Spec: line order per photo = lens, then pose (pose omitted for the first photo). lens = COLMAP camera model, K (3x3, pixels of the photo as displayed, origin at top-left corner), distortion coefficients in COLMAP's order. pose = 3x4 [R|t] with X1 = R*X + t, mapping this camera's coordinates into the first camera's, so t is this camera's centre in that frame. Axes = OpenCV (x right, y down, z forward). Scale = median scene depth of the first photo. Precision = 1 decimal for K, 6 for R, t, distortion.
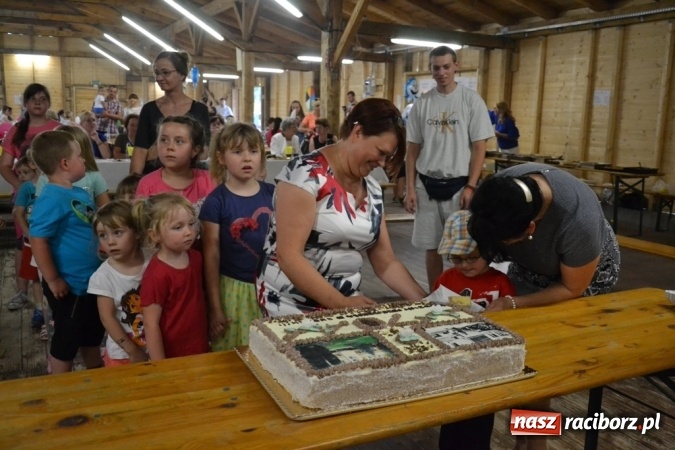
lens RADIAL K [[664.5, 0, 337.5], [0, 664.5, 225.0], [0, 0, 1]] dist [-0.003578, 0.018250]
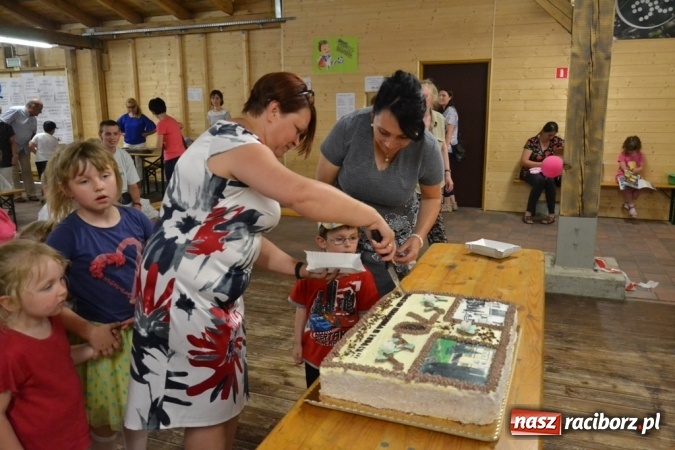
lens RADIAL K [[568.9, 0, 337.5], [0, 568.9, 225.0], [0, 0, 1]] dist [0.009358, 0.005551]
pose [[0.728397, -0.172980, 0.662960, -0.129907], [0.145619, 0.984583, 0.096906, -0.024906], [-0.669502, 0.025953, 0.742357, 0.087635]]
